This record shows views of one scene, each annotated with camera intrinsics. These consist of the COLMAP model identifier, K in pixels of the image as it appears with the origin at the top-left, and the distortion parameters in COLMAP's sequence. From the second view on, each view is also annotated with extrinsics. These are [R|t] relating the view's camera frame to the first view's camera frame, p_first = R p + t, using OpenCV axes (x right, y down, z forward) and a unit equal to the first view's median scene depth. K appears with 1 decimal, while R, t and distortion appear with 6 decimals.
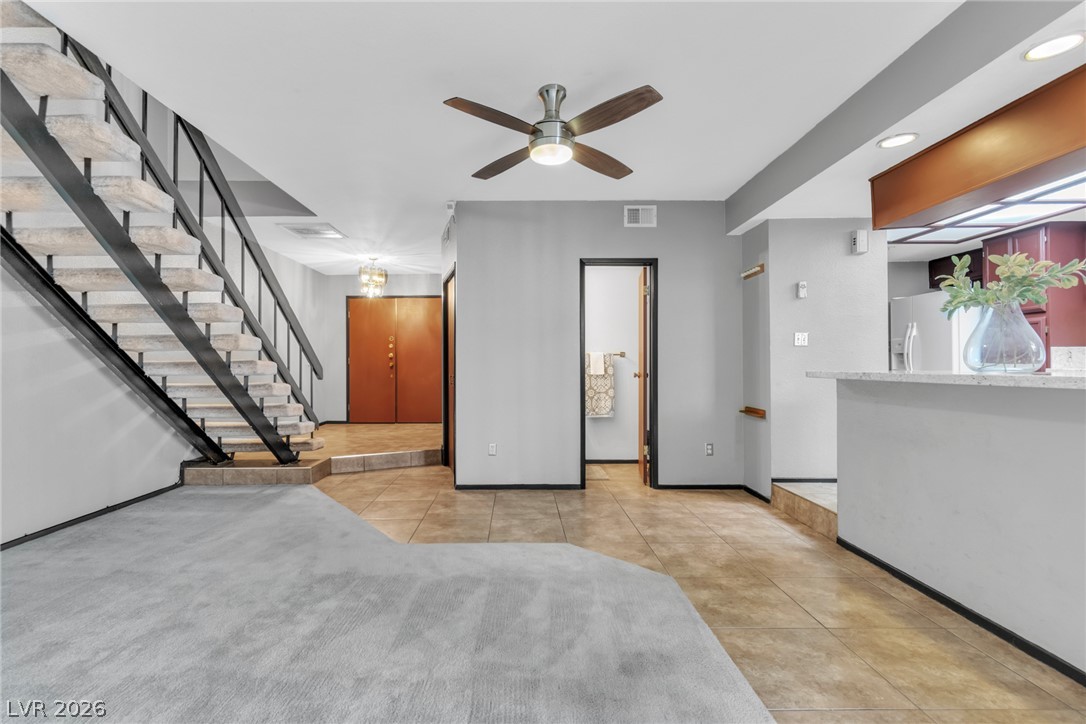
lens RADIAL K [[475.8, 0, 538.1], [0, 475.8, 365.1], [0, 0, 1]] dist [0.000426, 0.000330]
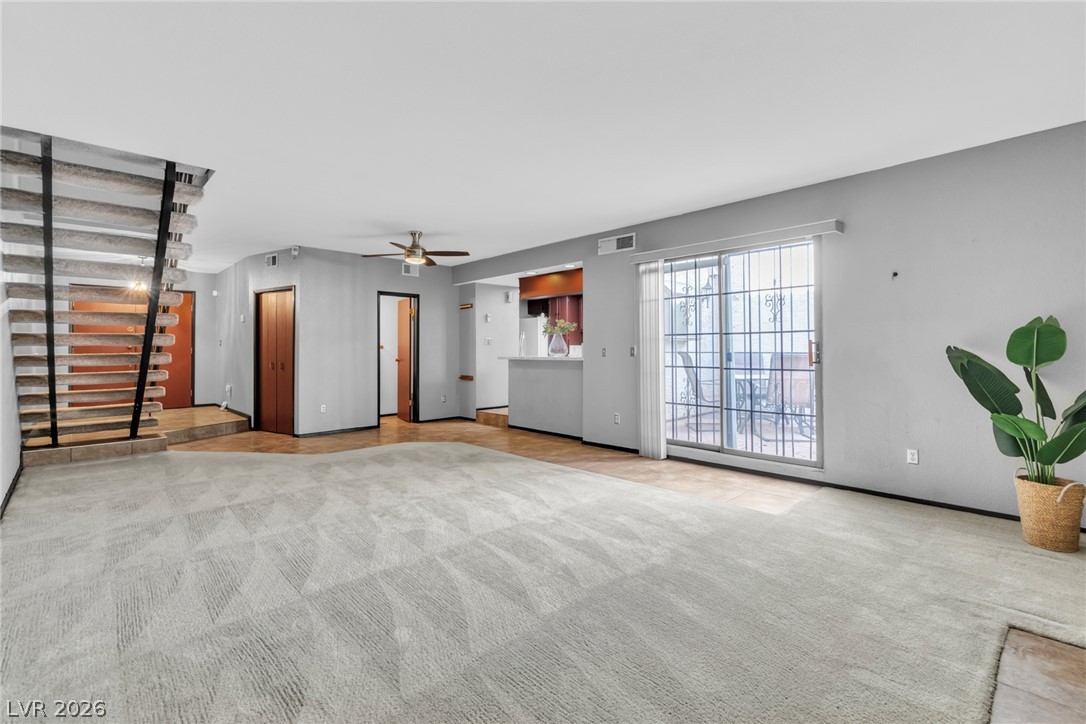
lens RADIAL K [[489.4, 0, 543.0], [0, 489.4, 362.0], [0, 0, 1]] dist [-0.001353, -0.000054]
pose [[0.724059, -0.018655, 0.689486, -0.756763], [0.001931, 0.999685, 0.025020, -0.016218], [-0.689736, -0.016784, 0.723867, -0.725273]]
